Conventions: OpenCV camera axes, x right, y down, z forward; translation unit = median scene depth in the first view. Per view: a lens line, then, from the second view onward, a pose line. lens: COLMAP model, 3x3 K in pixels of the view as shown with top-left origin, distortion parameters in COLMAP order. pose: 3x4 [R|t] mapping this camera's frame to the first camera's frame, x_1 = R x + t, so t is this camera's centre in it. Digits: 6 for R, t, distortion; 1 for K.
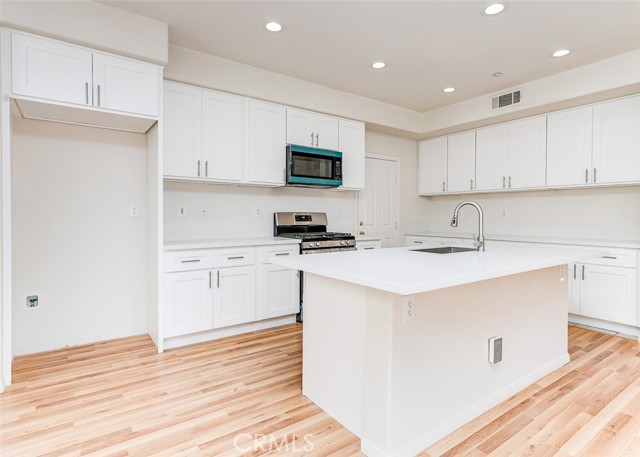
lens RADIAL K [[345.3, 0, 320.9], [0, 345.3, 217.3], [0, 0, 1]] dist [0.001524, 0.000647]
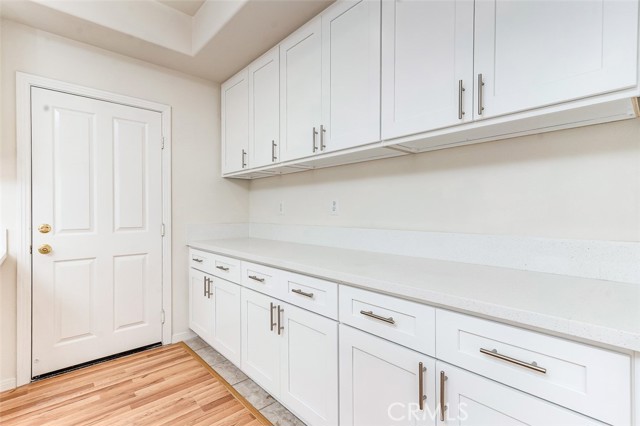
lens RADIAL K [[301.0, 0, 321.1], [0, 301.0, 211.5], [0, 0, 1]] dist [0.004120, 0.000576]
pose [[0.991794, -0.005013, 0.127744, 0.551564], [0.005486, 0.999979, -0.003350, -0.002357], [-0.127725, 0.004023, 0.991802, 0.667527]]
